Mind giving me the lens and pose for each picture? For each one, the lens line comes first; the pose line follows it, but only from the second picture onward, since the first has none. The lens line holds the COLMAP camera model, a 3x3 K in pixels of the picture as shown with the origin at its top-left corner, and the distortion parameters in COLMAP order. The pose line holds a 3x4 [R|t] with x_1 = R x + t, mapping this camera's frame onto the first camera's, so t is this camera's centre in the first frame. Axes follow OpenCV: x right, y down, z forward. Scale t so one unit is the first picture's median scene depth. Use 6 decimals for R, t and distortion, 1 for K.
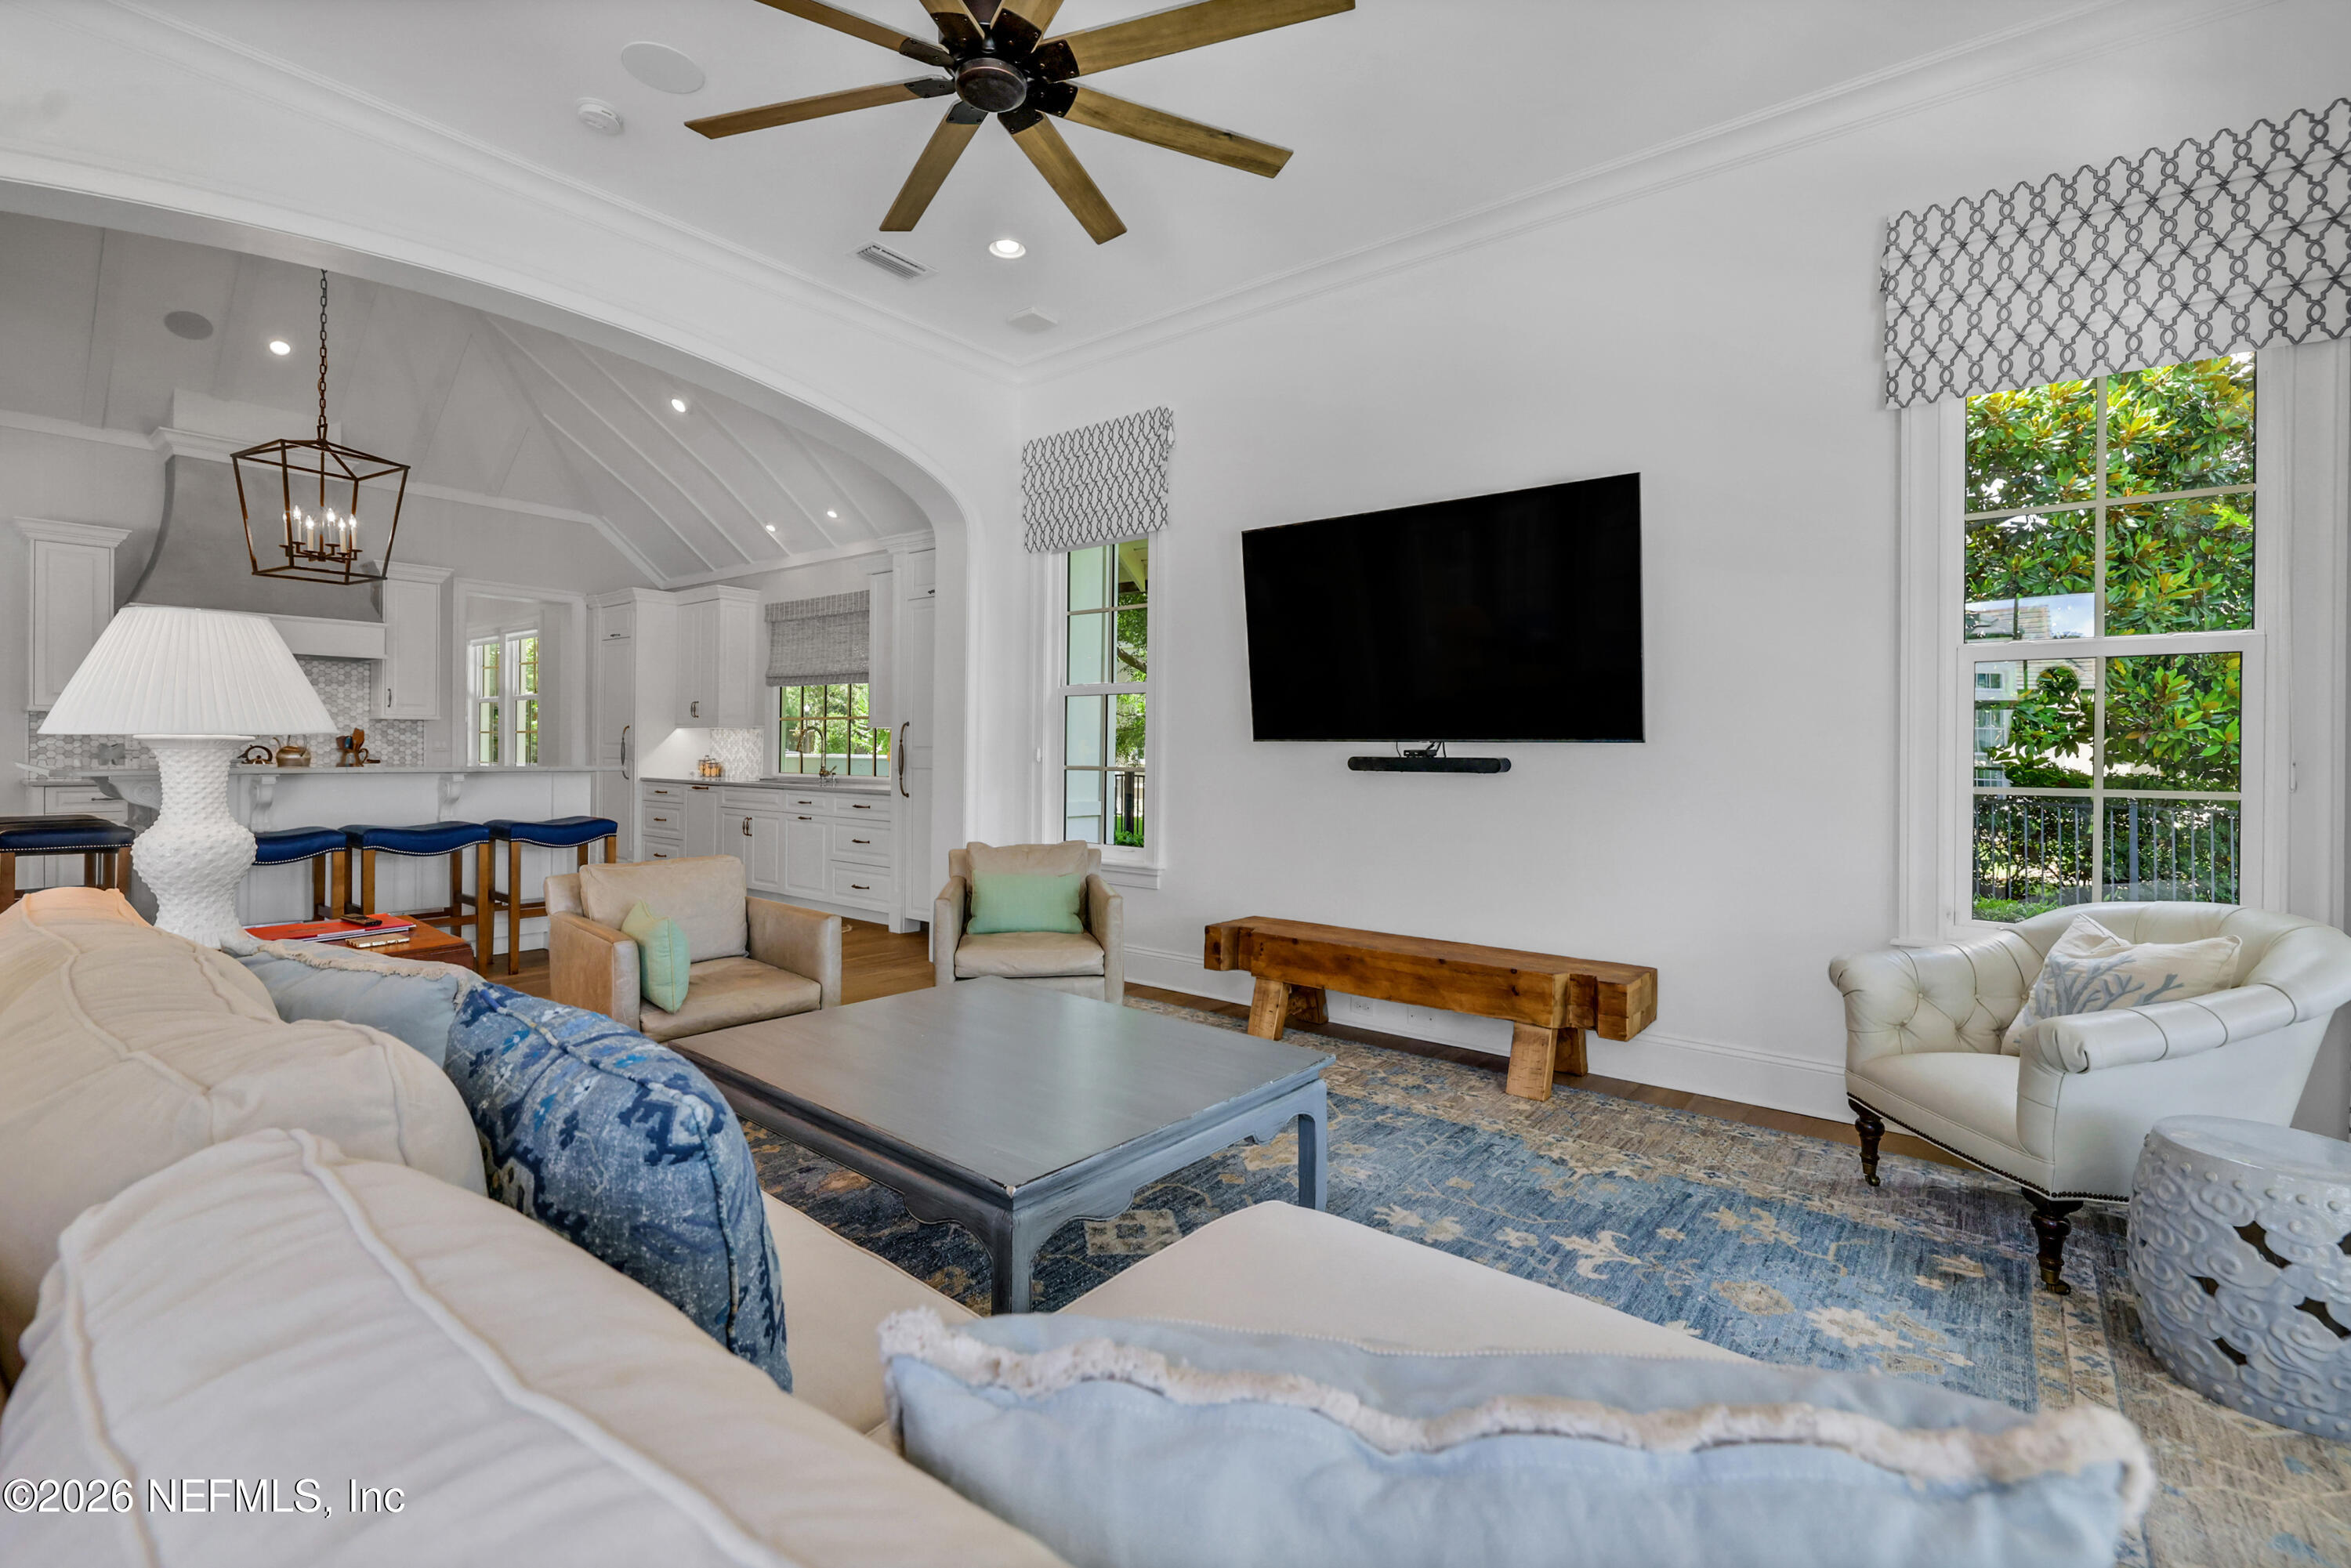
lens RADIAL K [[1021.4, 0, 1116.1], [0, 1021.4, 753.4], [0, 0, 1]] dist [0.009396, -0.001769]
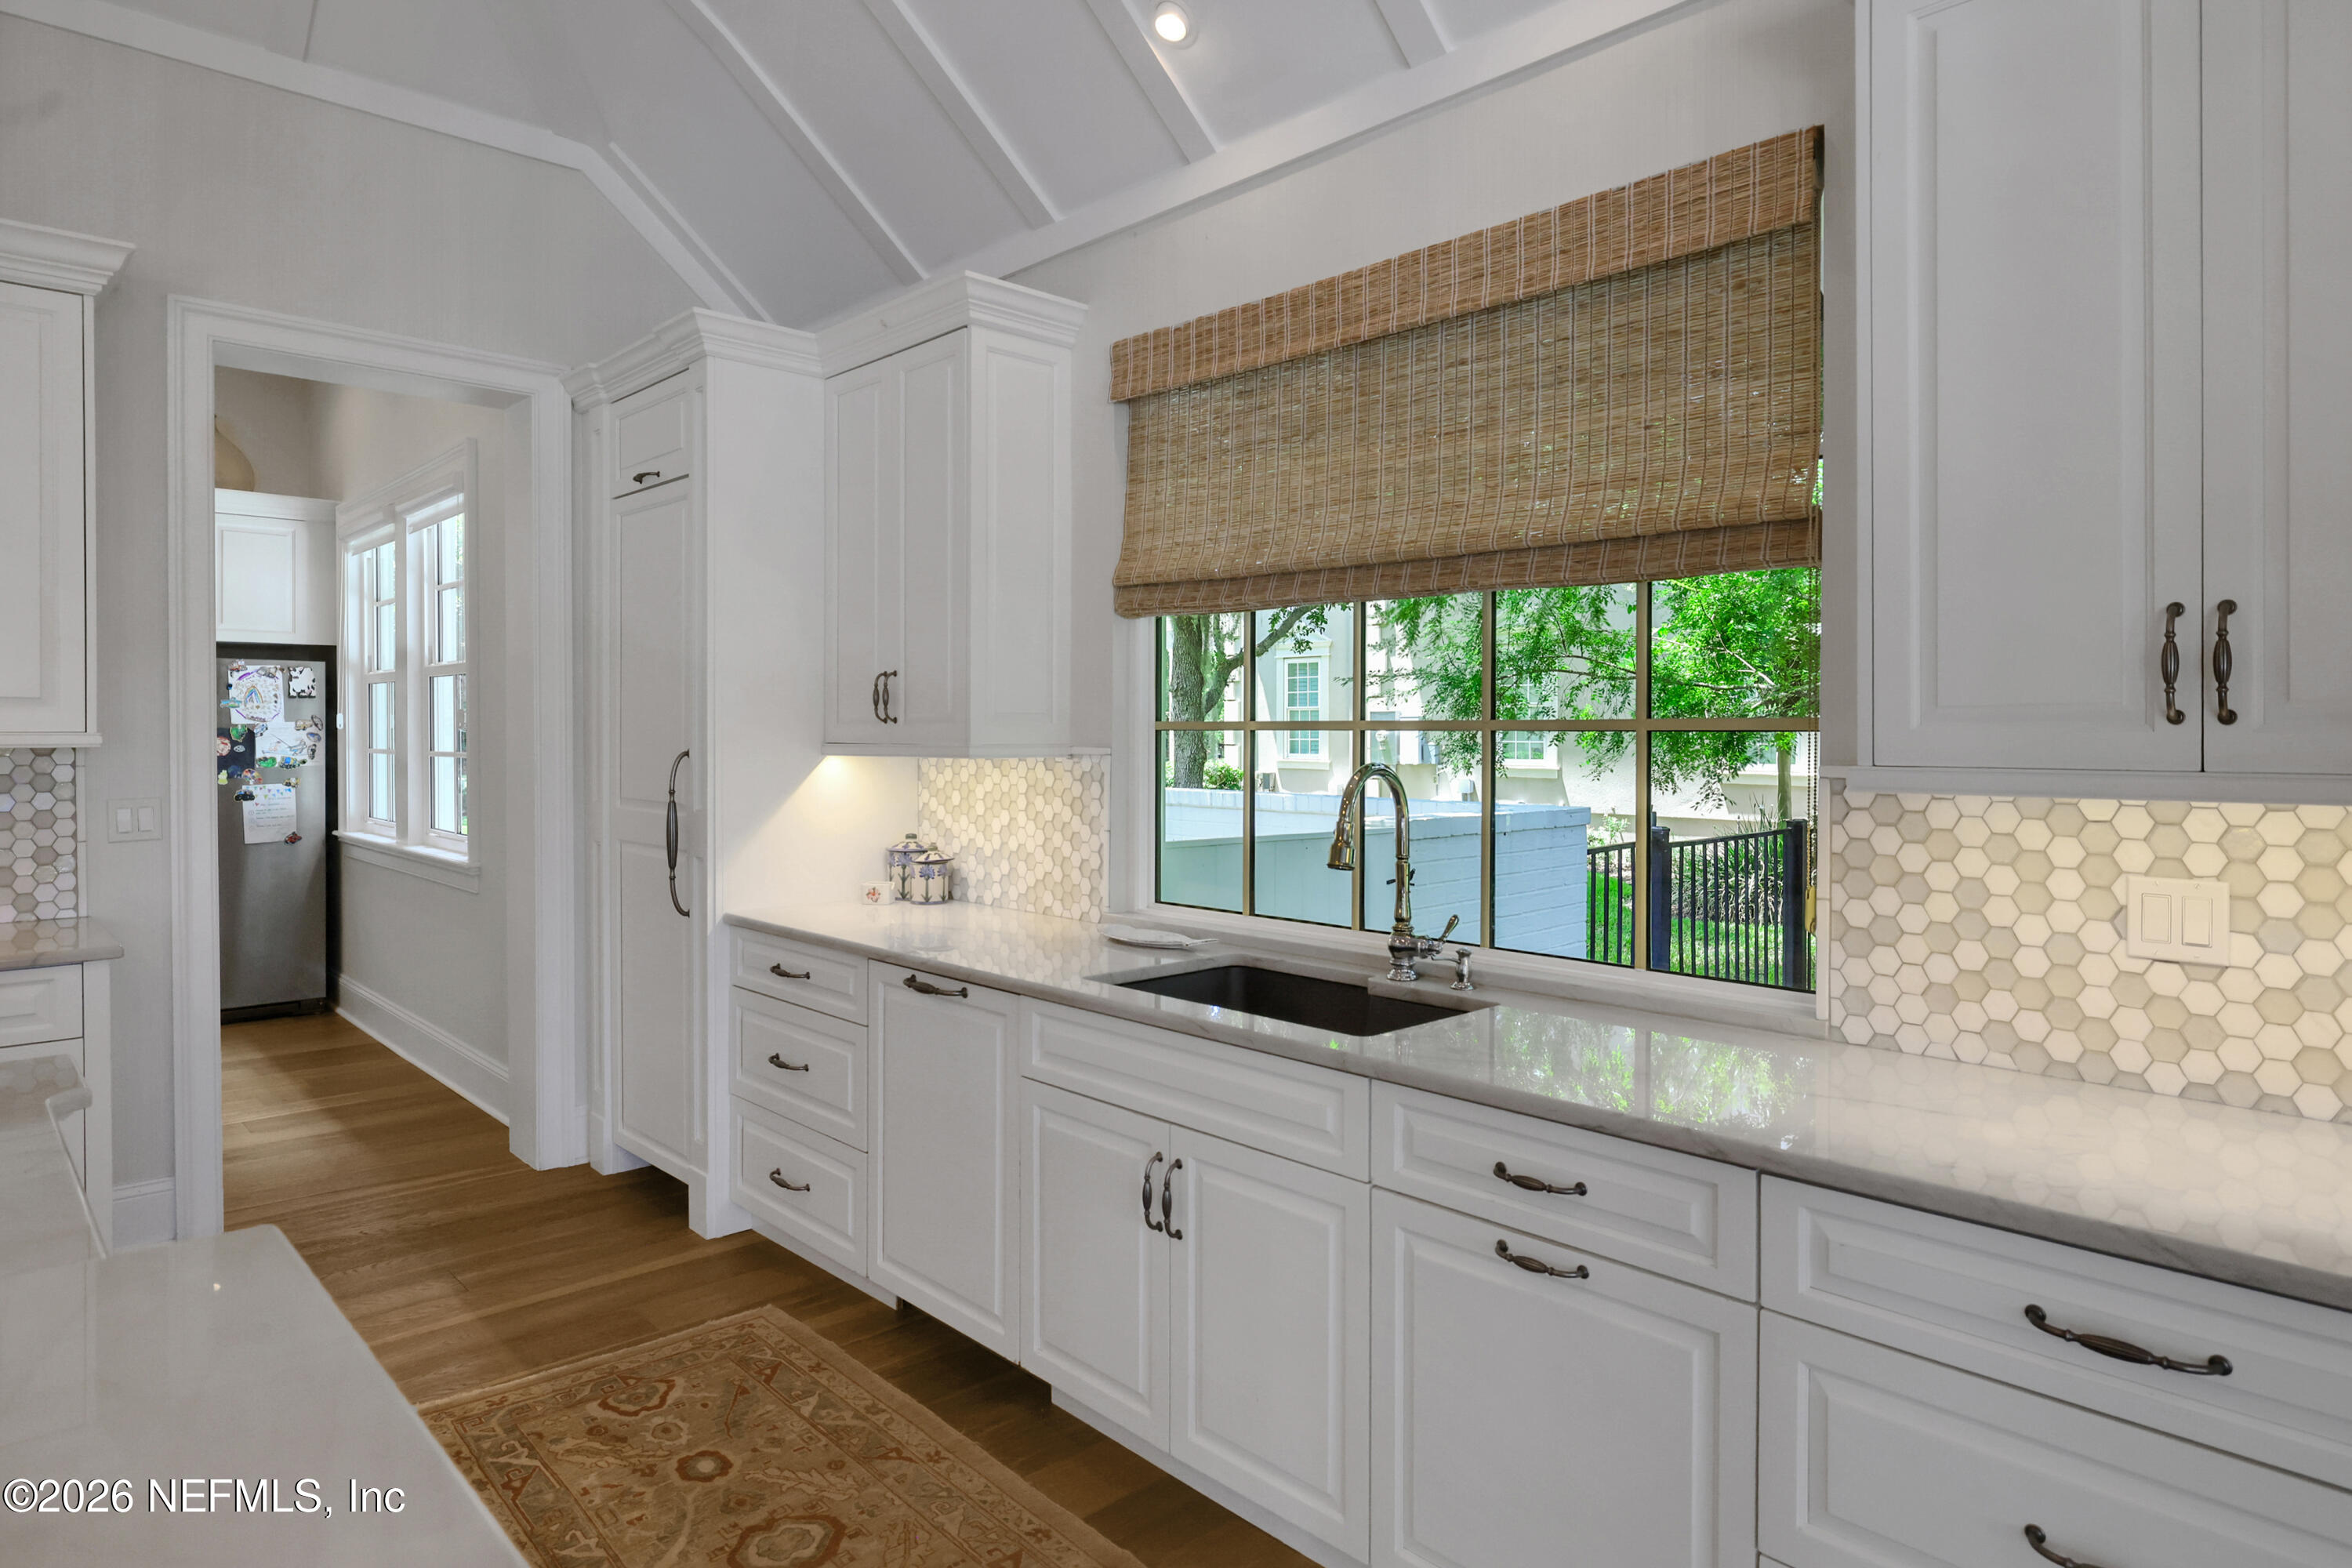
lens RADIAL K [[1356.6, 0, 1163.1], [0, 1356.6, 734.2], [0, 0, 1]] dist [0.002671, -0.003861]
pose [[0.992679, -0.010090, -0.120356, -0.304690], [0.010118, 0.999949, -0.000378, -0.033460], [0.120354, -0.000843, 0.992731, 0.657071]]
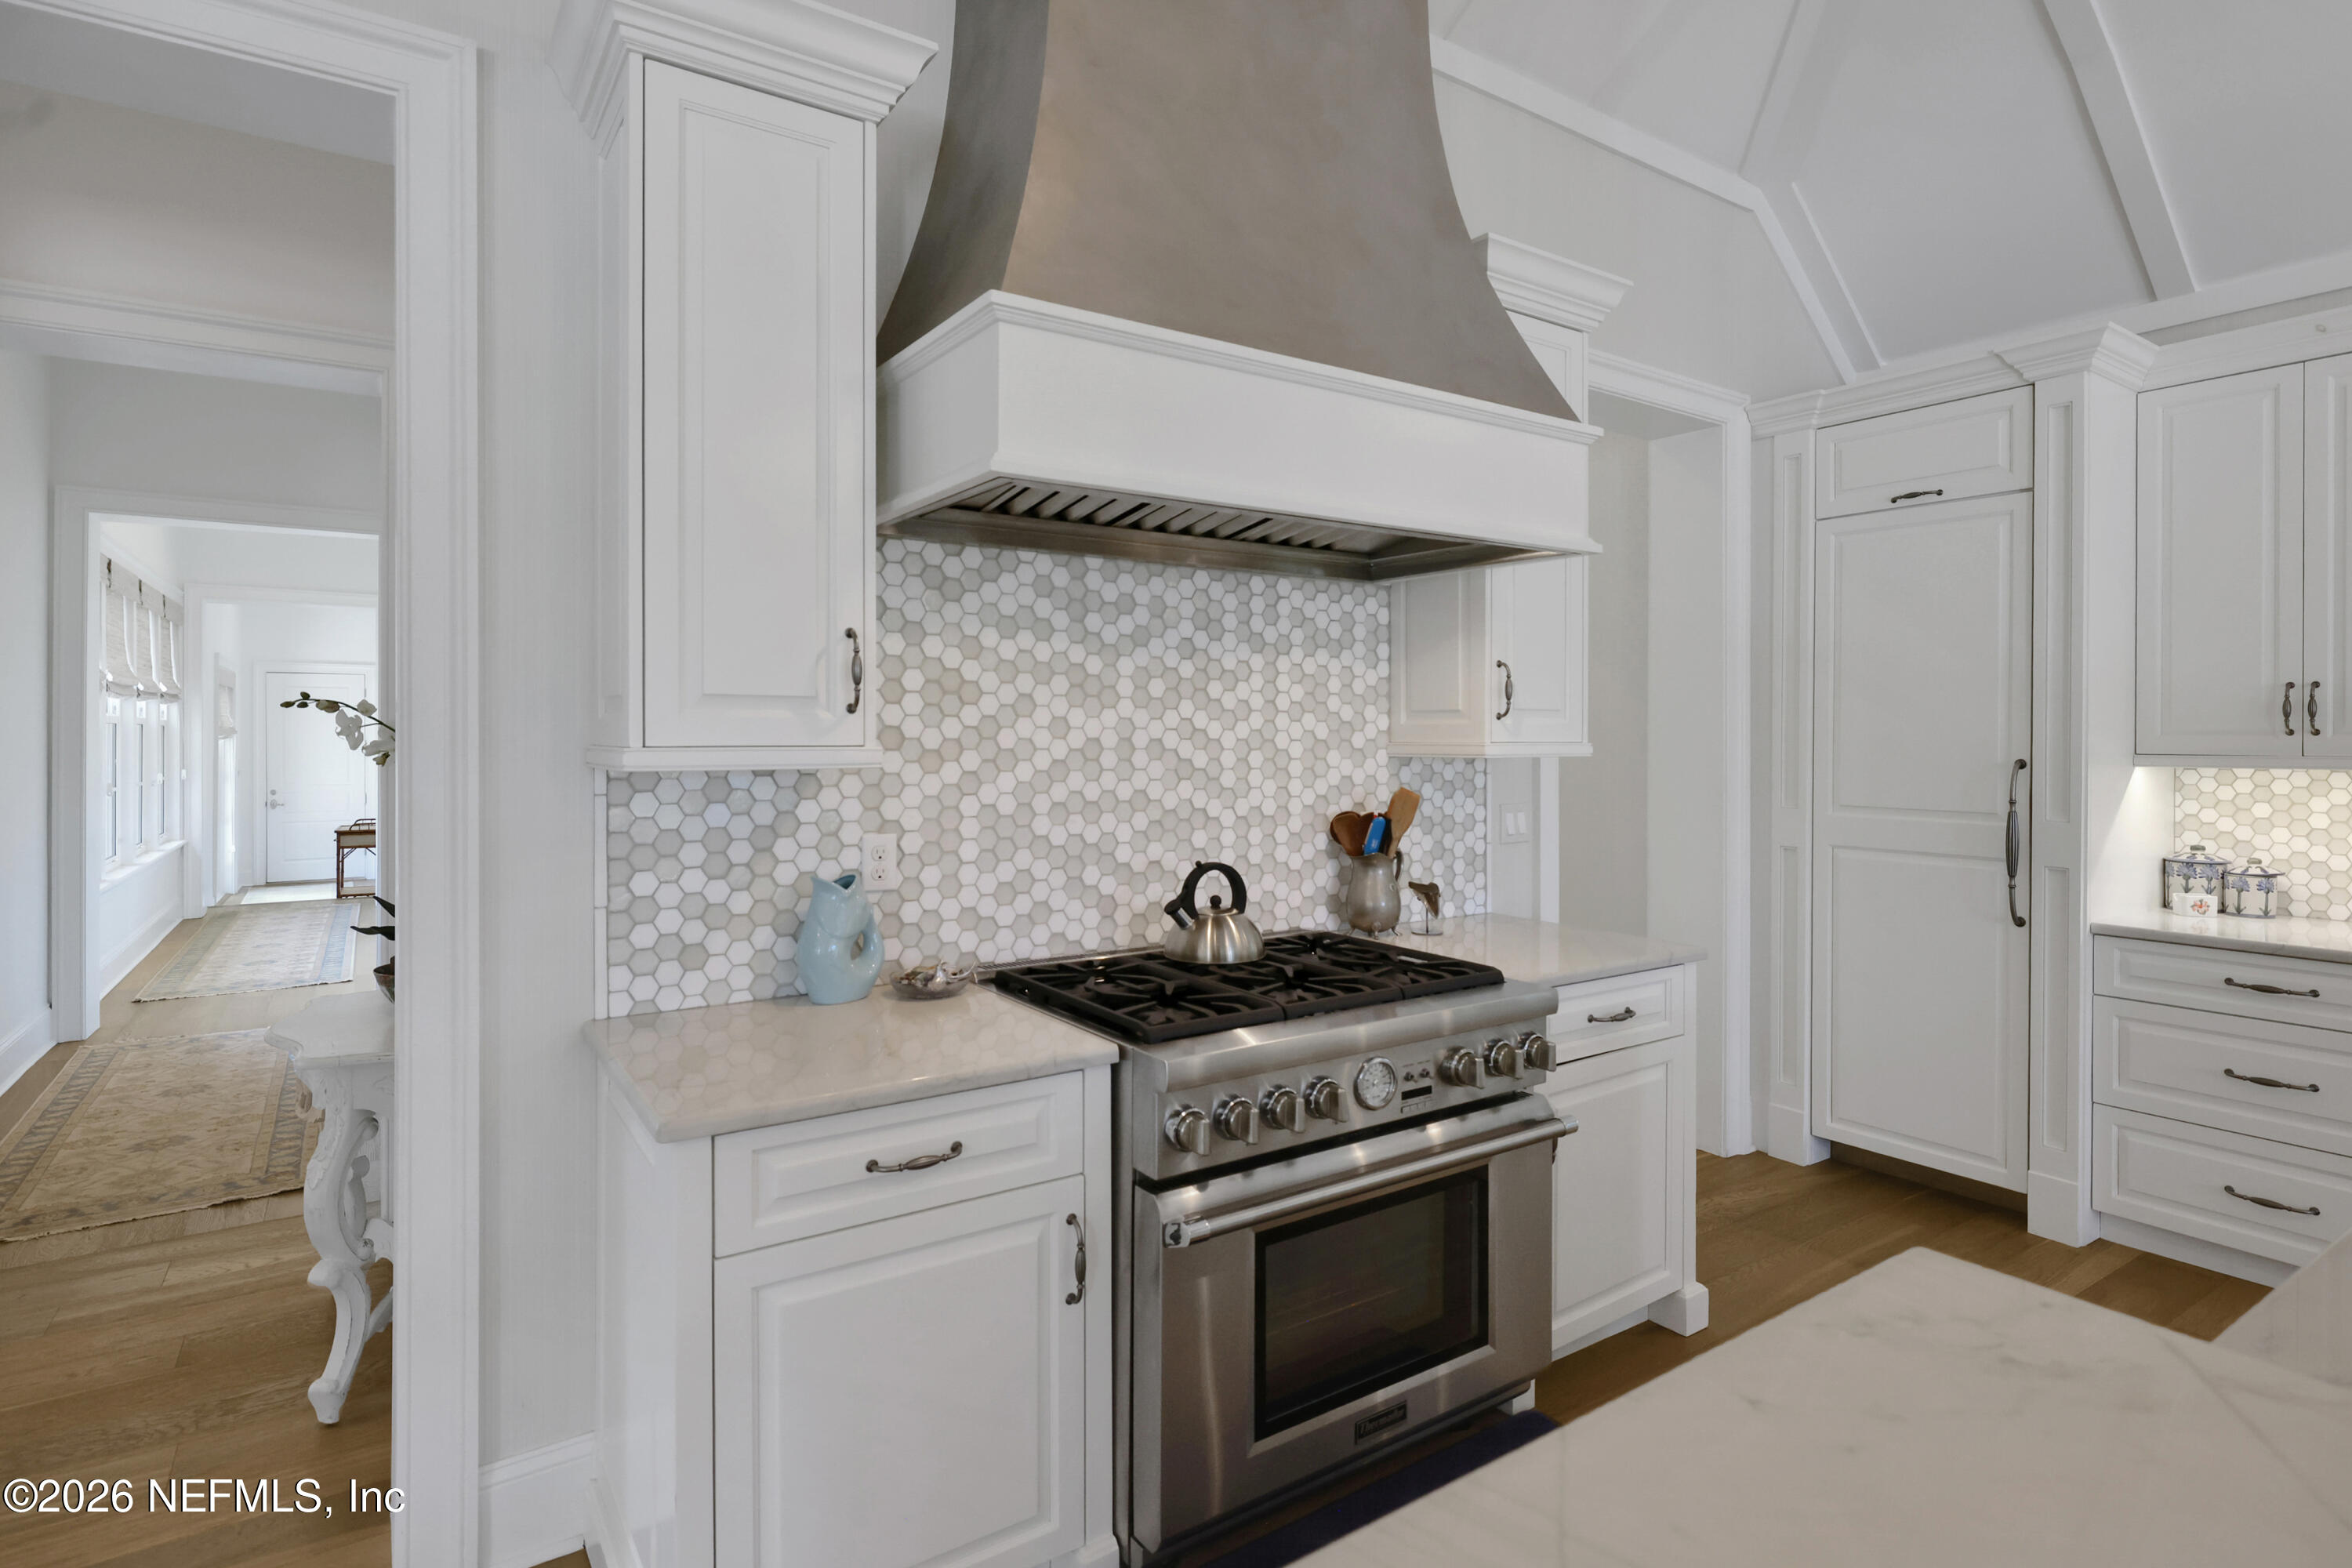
lens RADIAL K [[1163.7, 0, 1194.1], [0, 1163.7, 738.4], [0, 0, 1]] dist [0.013822, -0.000673]
pose [[0.967670, -0.009419, -0.252043, -0.705443], [0.008660, 0.999954, -0.004121, -0.038594], [0.252071, 0.001805, 0.967707, 0.632197]]
